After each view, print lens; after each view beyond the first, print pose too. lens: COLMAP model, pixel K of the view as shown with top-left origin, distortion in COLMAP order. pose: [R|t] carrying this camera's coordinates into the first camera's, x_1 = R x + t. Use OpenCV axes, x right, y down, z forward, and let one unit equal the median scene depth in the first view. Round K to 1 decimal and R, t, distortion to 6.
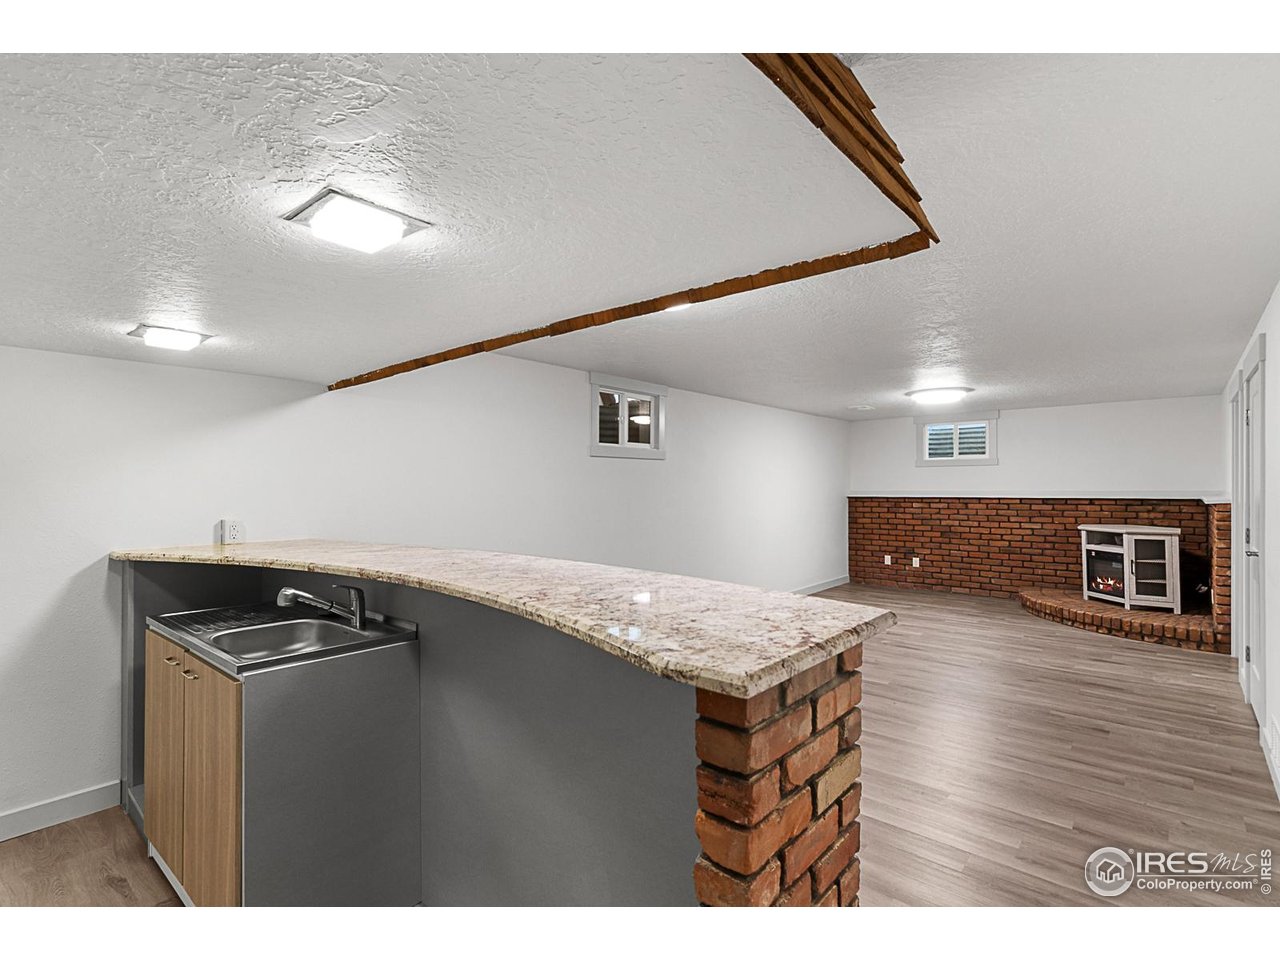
lens RADIAL K [[625.2, 0, 640.5], [0, 625.2, 483.5], [0, 0, 1]] dist [0.000690, 0.000081]
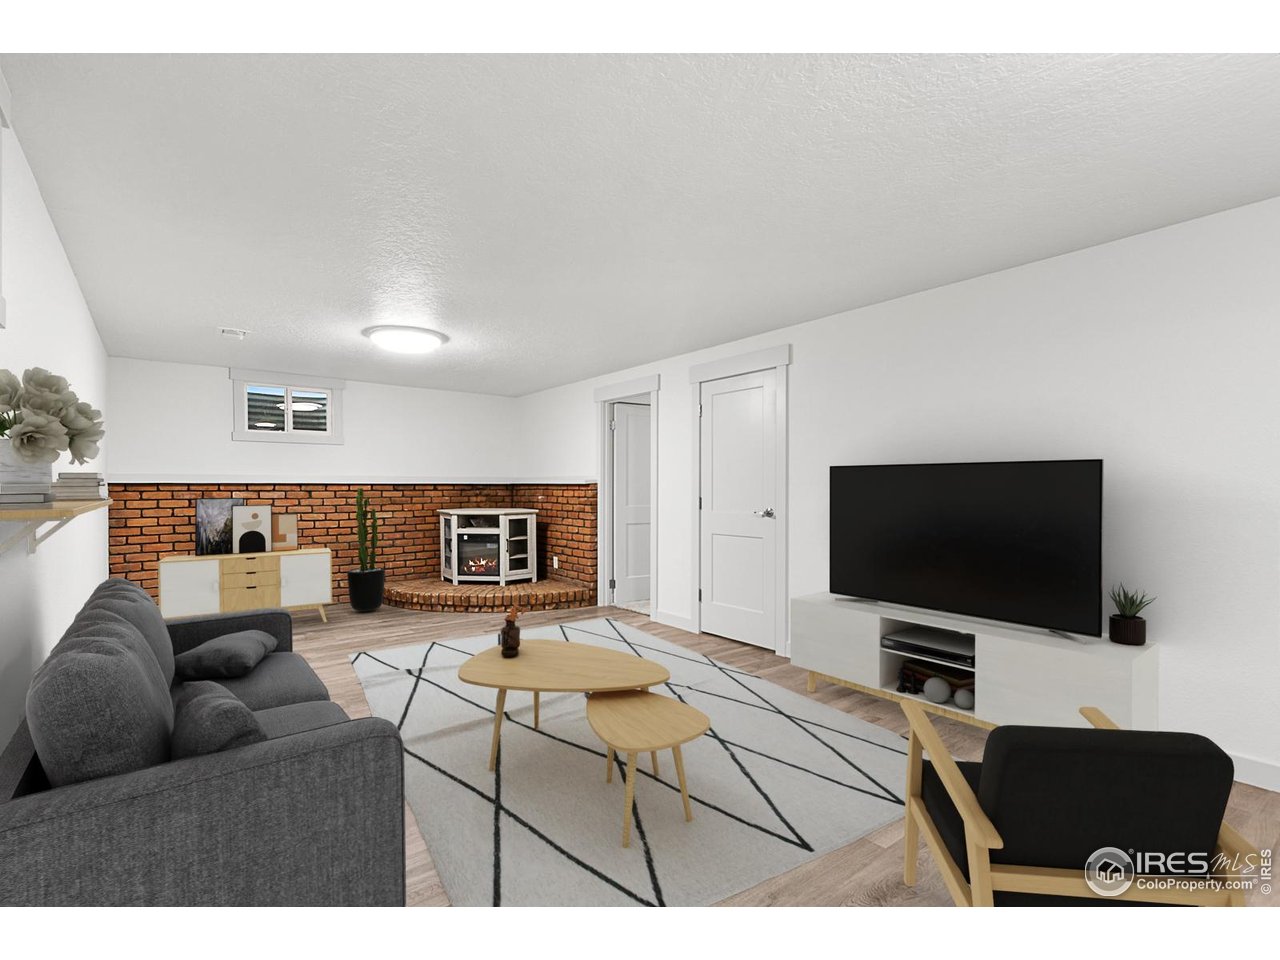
lens RADIAL K [[603.4, 0, 637.0], [0, 603.4, 480.6], [0, 0, 1]] dist [0.005514, -0.000847]
pose [[0.199973, 0.011217, 0.979737, -0.175335], [-0.005159, 0.999933, -0.010395, 0.029468], [-0.979788, -0.002976, 0.200017, 0.539310]]
